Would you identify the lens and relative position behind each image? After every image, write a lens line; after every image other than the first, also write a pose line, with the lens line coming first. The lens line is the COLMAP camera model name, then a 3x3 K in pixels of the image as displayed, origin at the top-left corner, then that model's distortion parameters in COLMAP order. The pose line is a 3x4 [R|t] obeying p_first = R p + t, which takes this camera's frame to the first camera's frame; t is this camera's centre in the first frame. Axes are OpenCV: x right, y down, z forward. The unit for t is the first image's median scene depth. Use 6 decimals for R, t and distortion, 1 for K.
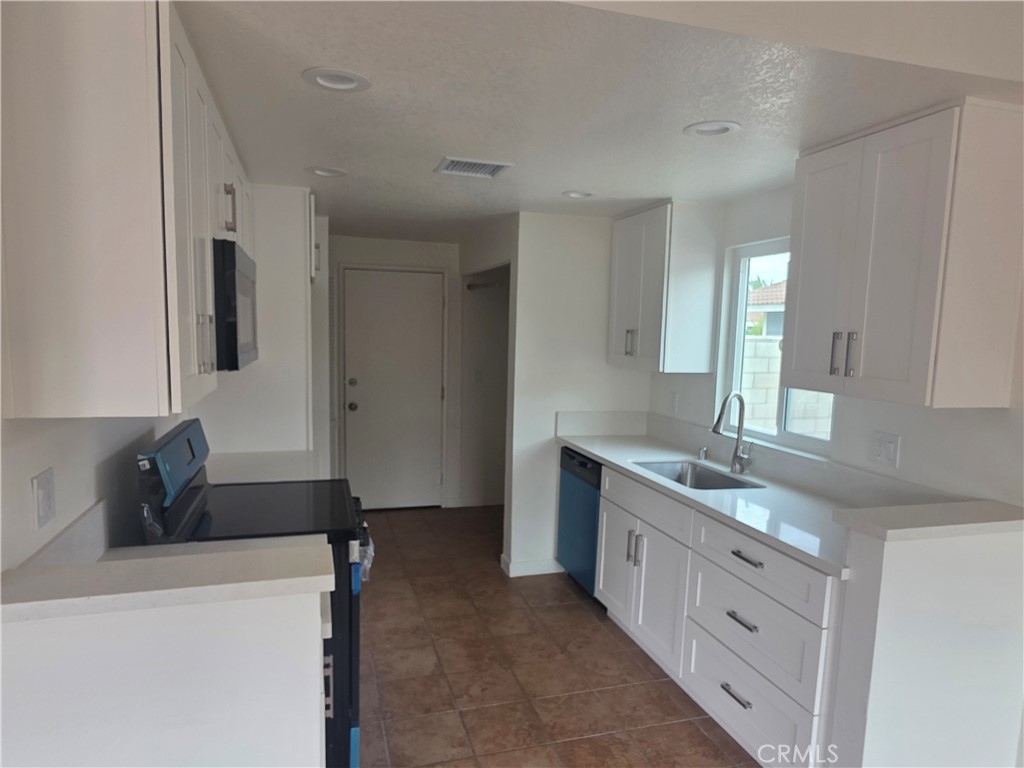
lens RADIAL K [[667.2, 0, 521.6], [0, 667.2, 397.7], [0, 0, 1]] dist [-0.002799, 0.009821]
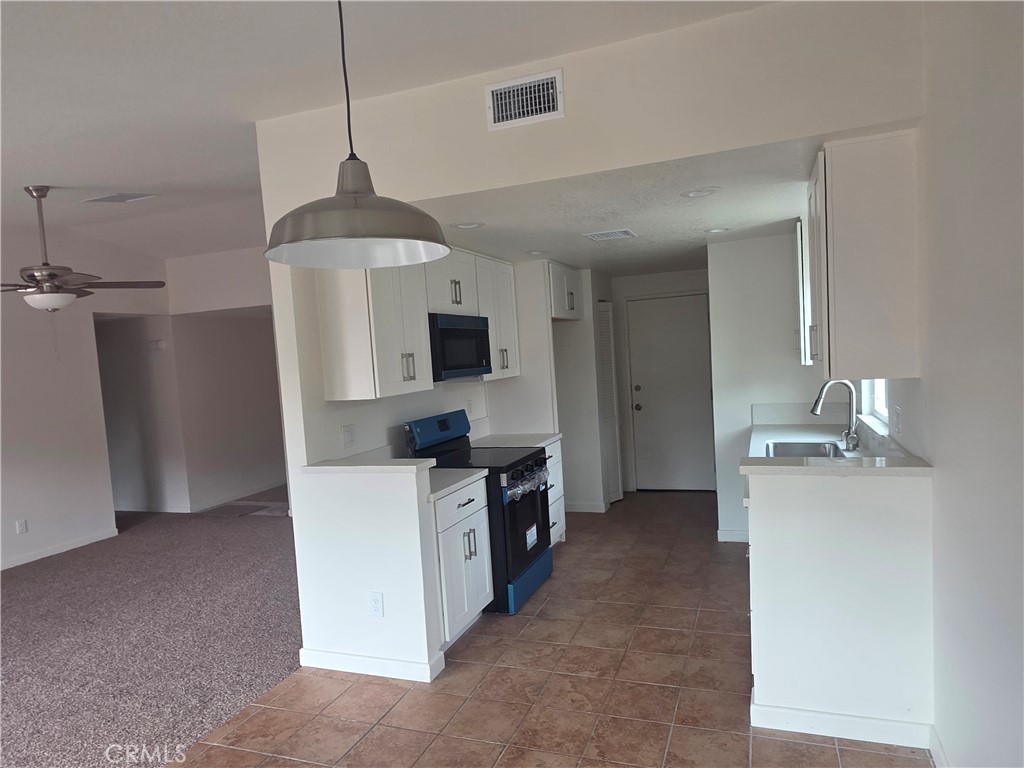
lens RADIAL K [[667.2, 0, 520.7], [0, 667.2, 392.1], [0, 0, 1]] dist [-0.002799, 0.009821]
pose [[0.785784, -0.039571, -0.617234, 0.610936], [0.020594, 0.999072, -0.037834, 0.047317], [0.618158, 0.017018, 0.785870, -0.244159]]
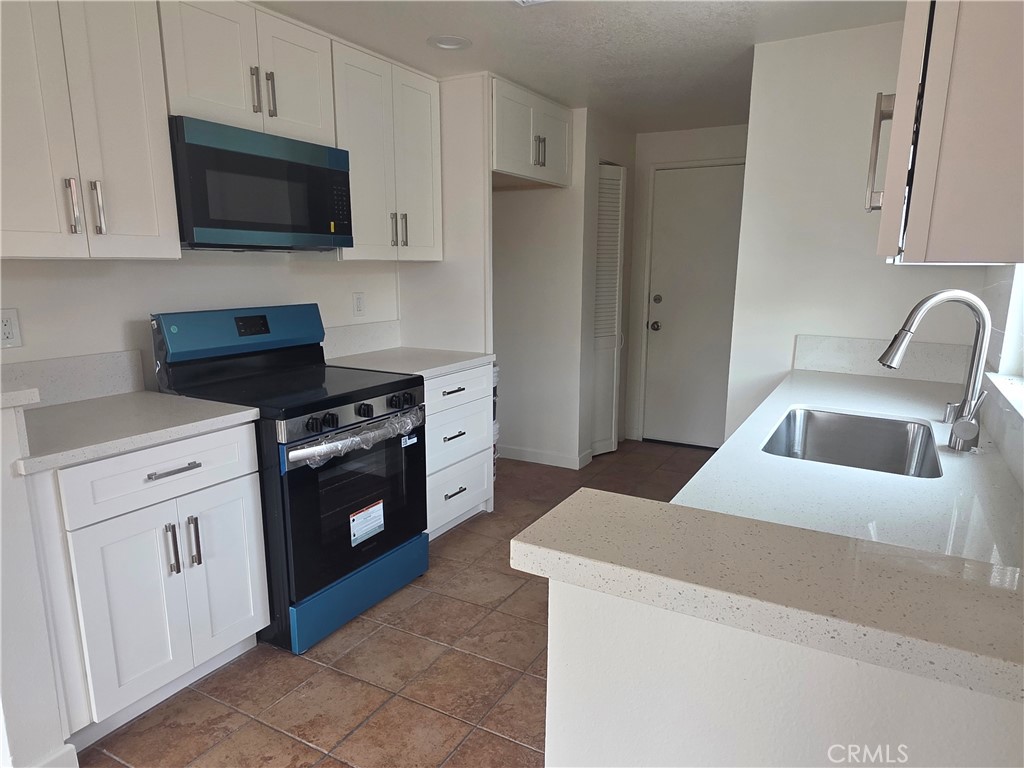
lens RADIAL K [[667.2, 0, 522.6], [0, 667.2, 396.3], [0, 0, 1]] dist [-0.002799, 0.009821]
pose [[0.689284, 0.120572, -0.714388, 0.477541], [-0.062067, 0.992257, 0.107584, 0.037298], [0.721828, -0.029816, 0.691430, 0.408340]]
